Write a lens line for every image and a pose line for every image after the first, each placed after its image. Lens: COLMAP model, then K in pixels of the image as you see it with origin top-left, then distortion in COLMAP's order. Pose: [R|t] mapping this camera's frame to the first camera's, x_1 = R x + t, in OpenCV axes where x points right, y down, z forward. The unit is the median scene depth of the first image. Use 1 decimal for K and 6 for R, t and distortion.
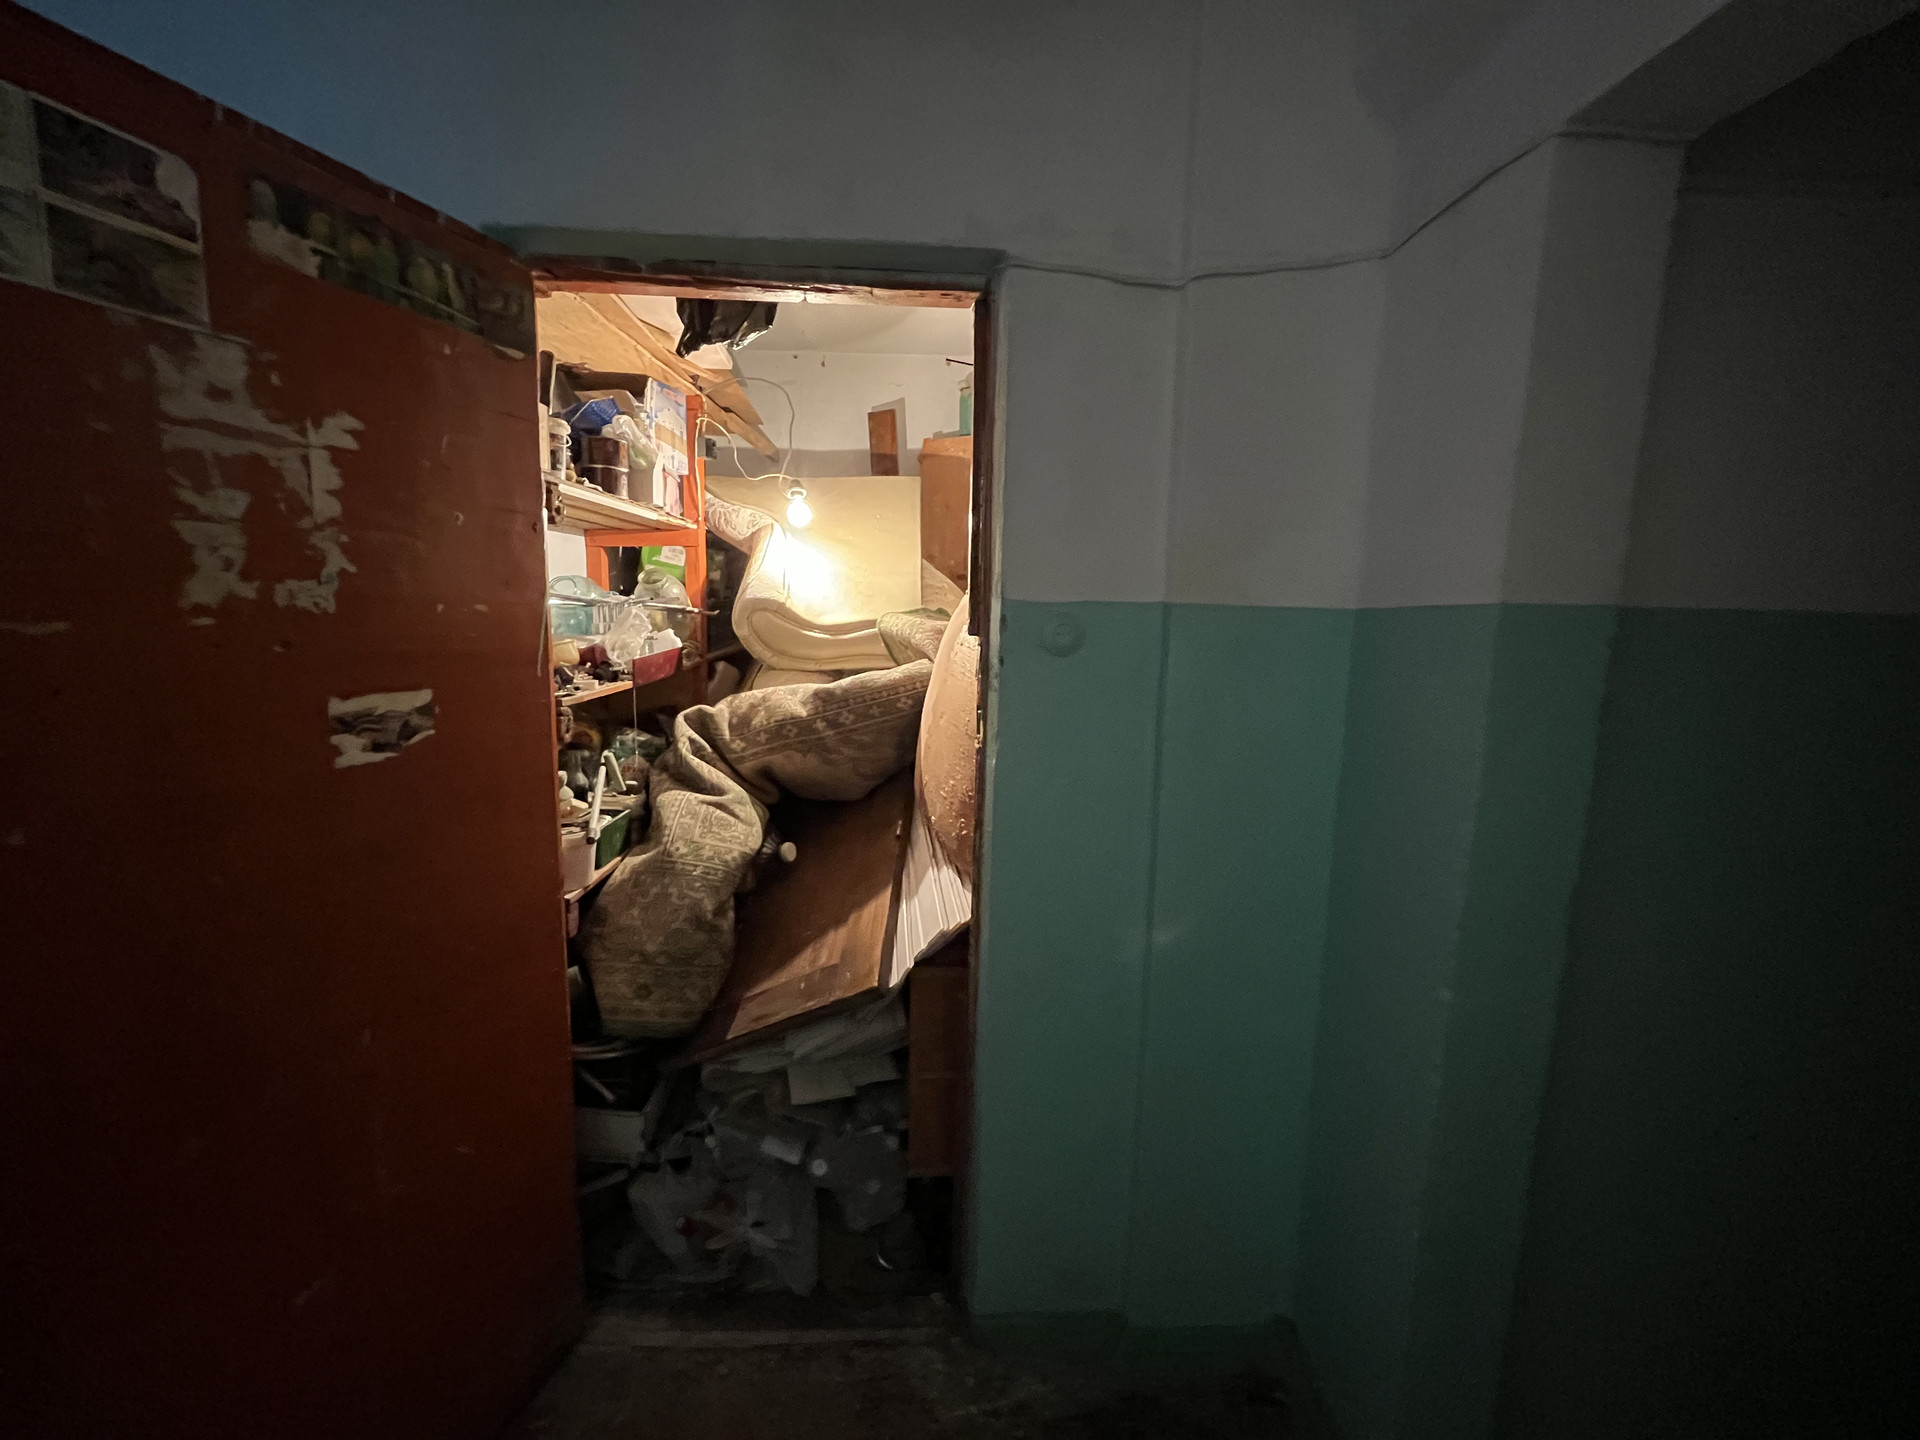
lens RADIAL K [[778.1, 0, 958.3], [0, 778.1, 719.9], [0, 0, 1]] dist [-0.002918, 0.000355]
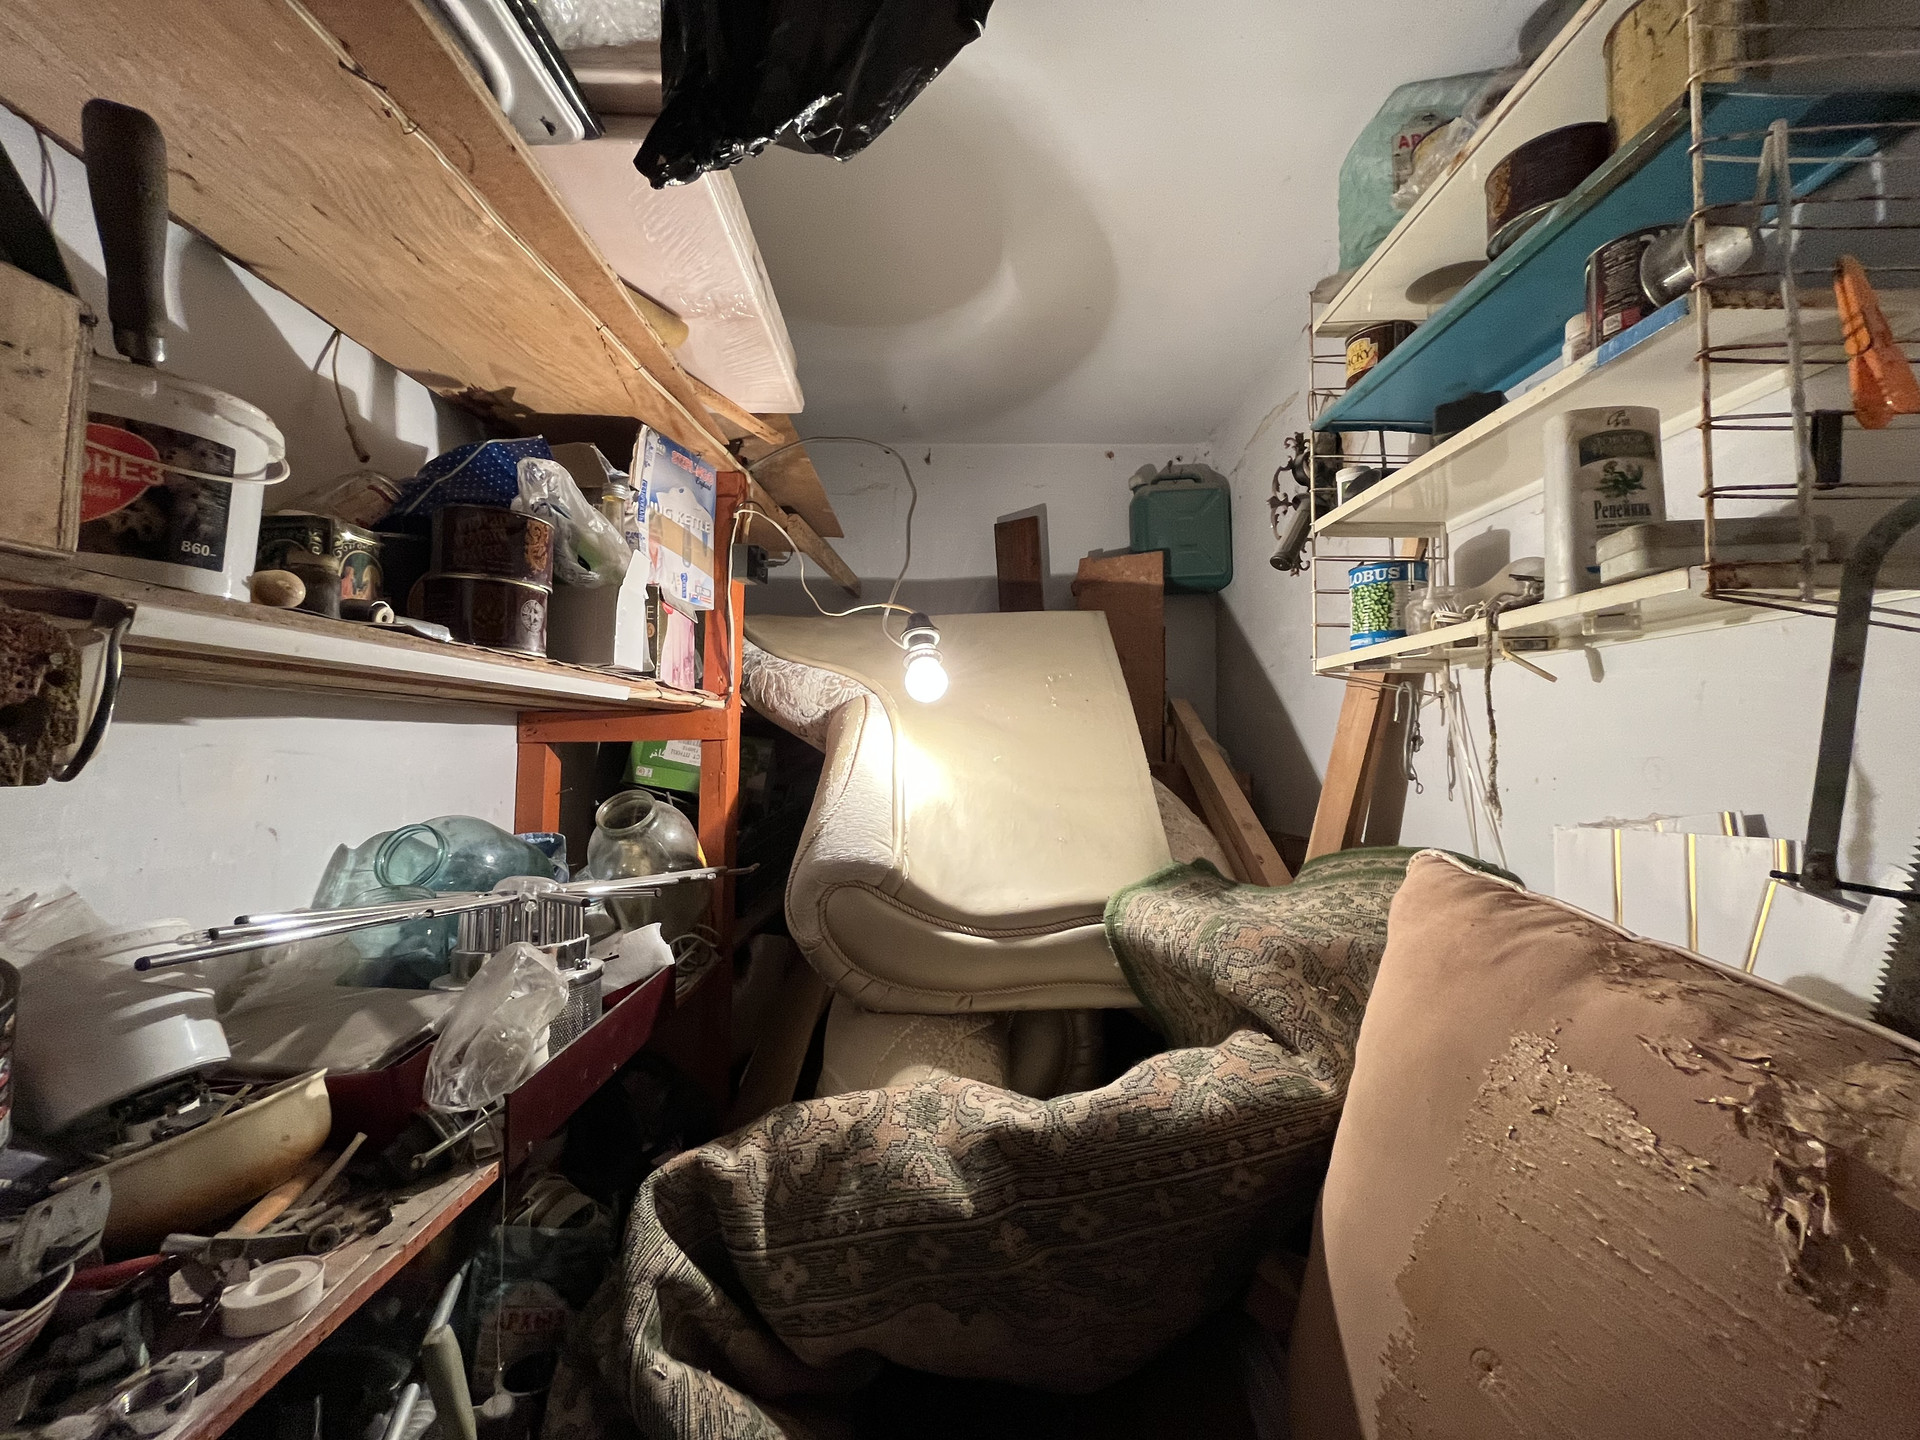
lens RADIAL K [[778.1, 0, 960.6], [0, 778.1, 714.8], [0, 0, 1]] dist [-0.002918, 0.000355]
pose [[0.998607, -0.013584, -0.050984, -0.160610], [0.003676, 0.981855, -0.189596, -0.151225], [0.052635, 0.189145, 0.980538, 0.528594]]
